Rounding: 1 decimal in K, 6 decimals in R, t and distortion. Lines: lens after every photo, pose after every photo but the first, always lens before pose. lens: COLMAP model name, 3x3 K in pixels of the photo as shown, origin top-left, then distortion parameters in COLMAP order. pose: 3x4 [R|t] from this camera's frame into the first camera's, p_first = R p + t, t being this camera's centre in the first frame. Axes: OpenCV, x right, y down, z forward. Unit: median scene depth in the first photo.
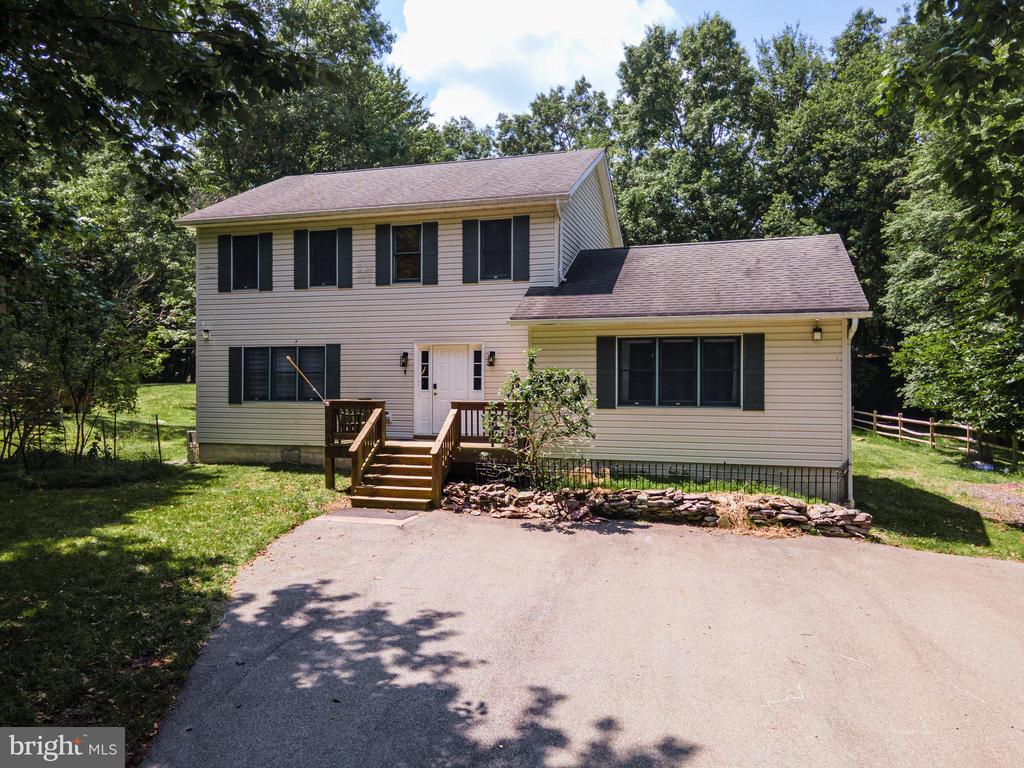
lens RADIAL K [[745.7, 0, 512.0], [0, 745.7, 384.0], [0, 0, 1]] dist [0.045287, 0.000020]
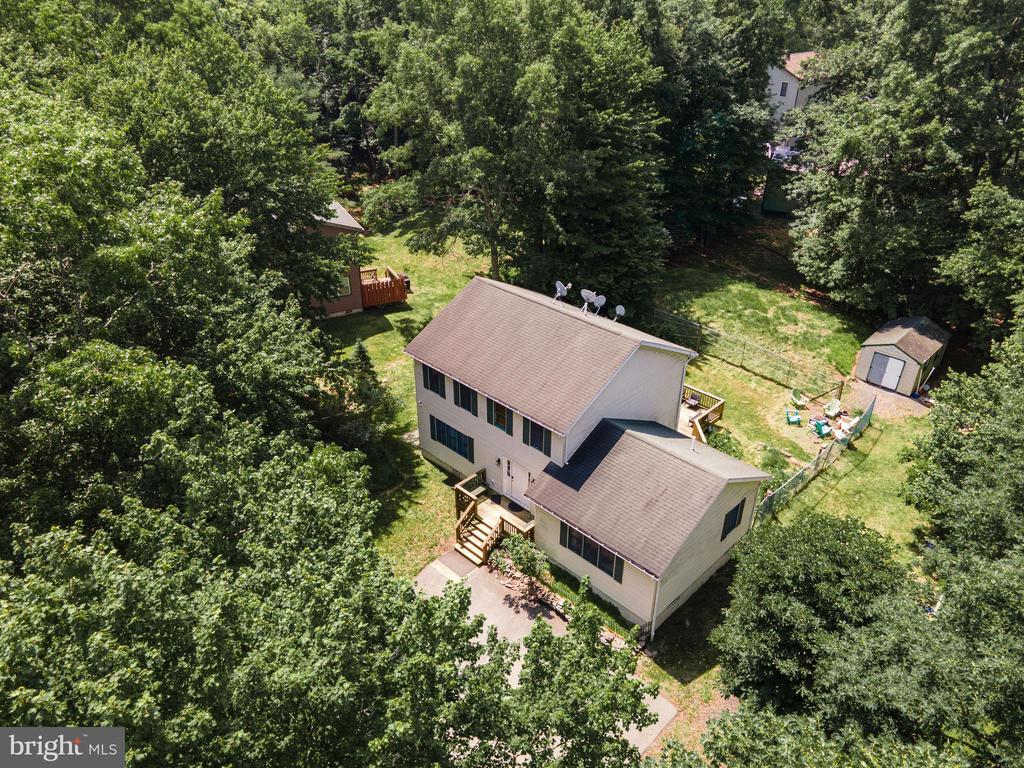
lens RADIAL K [[753.9, 0, 507.8], [0, 753.9, 386.2], [0, 0, 1]] dist [-0.001995, 0.104094]
pose [[0.881455, 0.237207, -0.408375, 0.638209], [0.004680, 0.860280, 0.509800, -1.217081], [0.472245, -0.451277, 0.757188, -0.380946]]
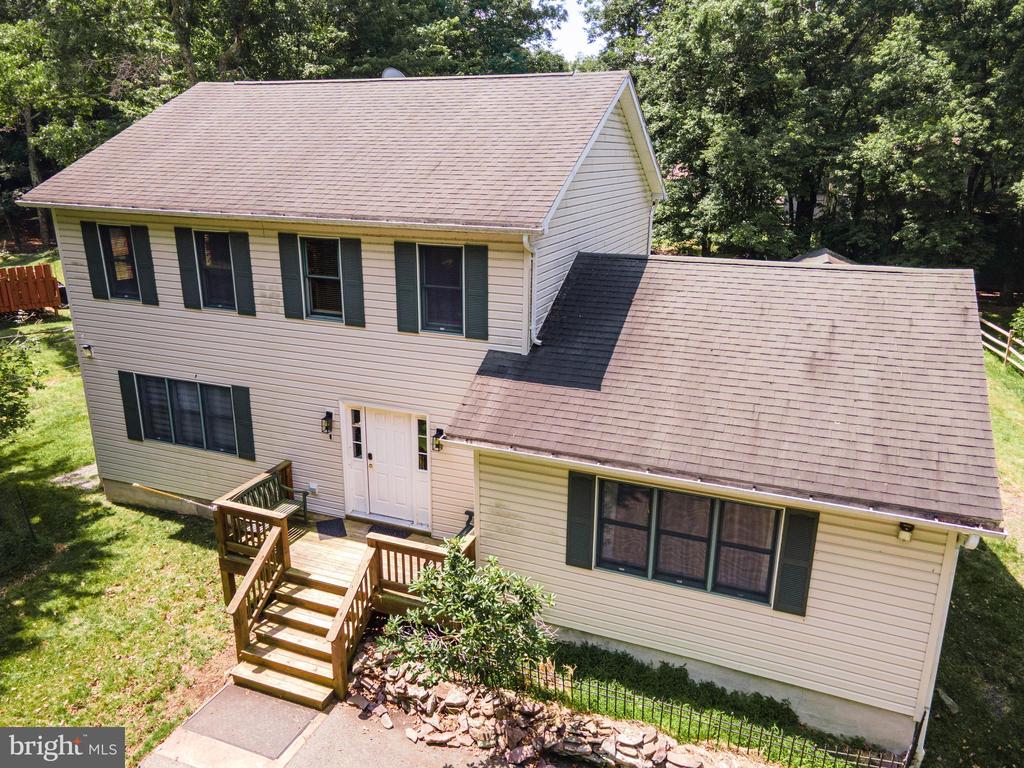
lens RADIAL K [[753.9, 0, 507.8], [0, 753.9, 386.2], [0, 0, 1]] dist [-0.001995, 0.104094]
pose [[0.995825, 0.032818, -0.085182, 0.099584], [-0.005880, 0.954264, 0.298907, -0.298580], [0.091095, -0.297158, 0.950473, 0.319097]]
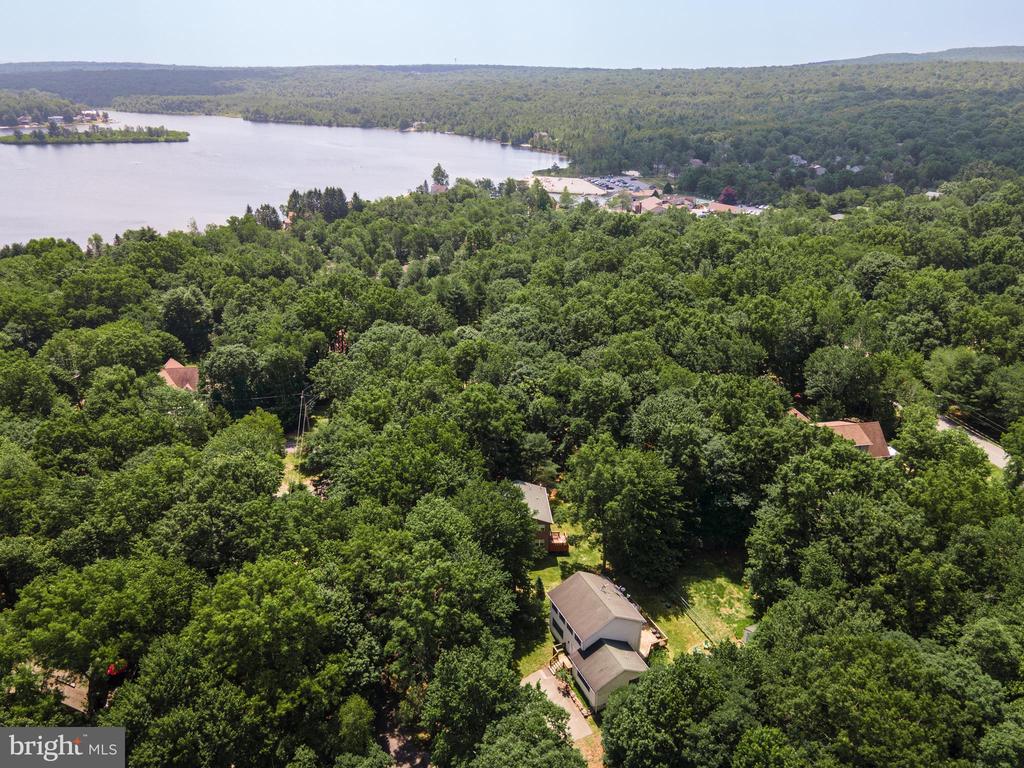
lens RADIAL K [[753.9, 0, 507.8], [0, 753.9, 386.2], [0, 0, 1]] dist [-0.001995, 0.104094]
pose [[0.647200, 0.311609, -0.695725, 3.060642], [-0.011445, 0.916510, 0.399849, -4.263356], [0.762235, -0.250820, 0.596731, -2.394988]]
